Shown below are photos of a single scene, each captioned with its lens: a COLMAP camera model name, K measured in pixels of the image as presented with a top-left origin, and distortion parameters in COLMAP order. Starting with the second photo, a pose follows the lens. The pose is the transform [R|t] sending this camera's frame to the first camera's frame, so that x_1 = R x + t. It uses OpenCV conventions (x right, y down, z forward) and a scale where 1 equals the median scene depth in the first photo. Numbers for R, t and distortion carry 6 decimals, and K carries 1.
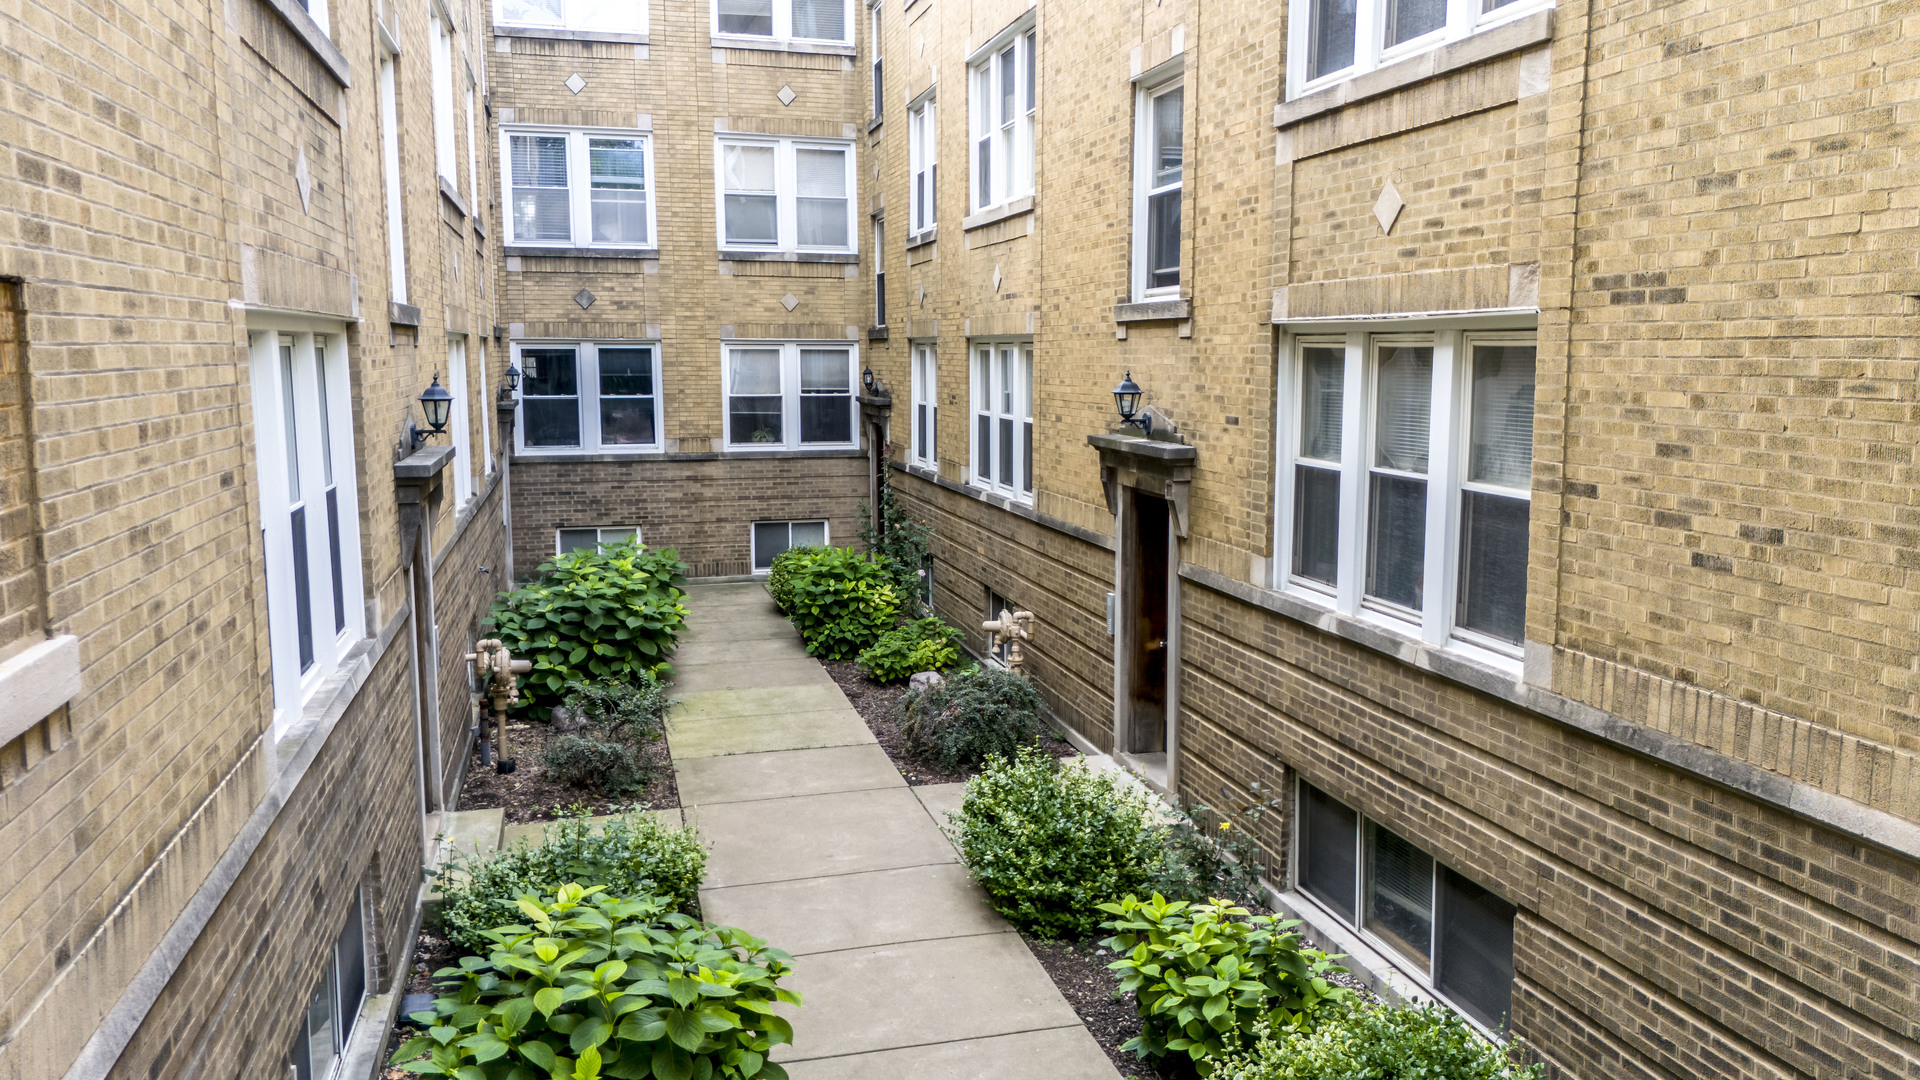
lens RADIAL K [[1412.3, 0, 960.0], [0, 1412.3, 540.0], [0, 0, 1]] dist [0.034532, -0.029949]
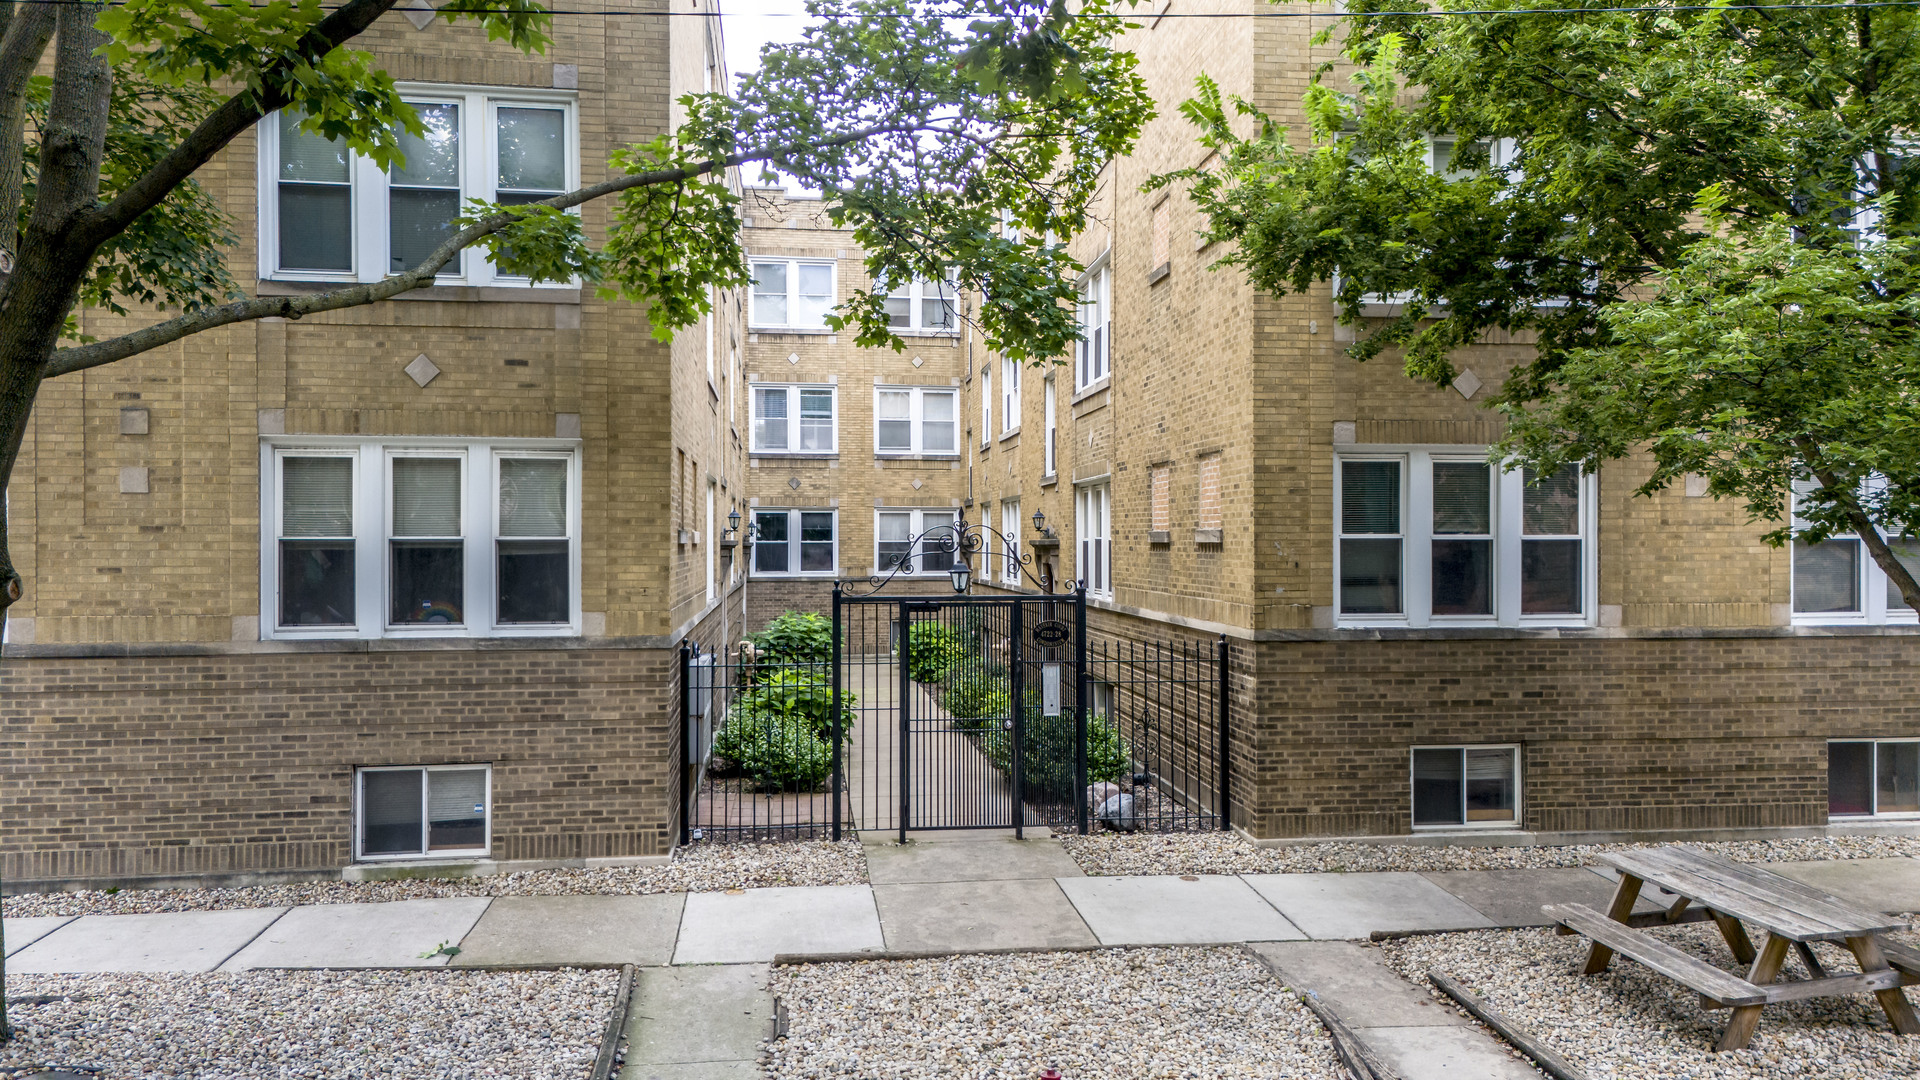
lens RADIAL K [[1401.2, 0, 960.0], [0, 1401.2, 540.0], [0, 0, 1]] dist [0.094254, -0.100899]
pose [[0.990858, 0.000351, -0.134905, 0.151646], [-0.018826, 0.990571, -0.135697, 0.116955], [0.133586, 0.136996, 0.981523, -0.587738]]
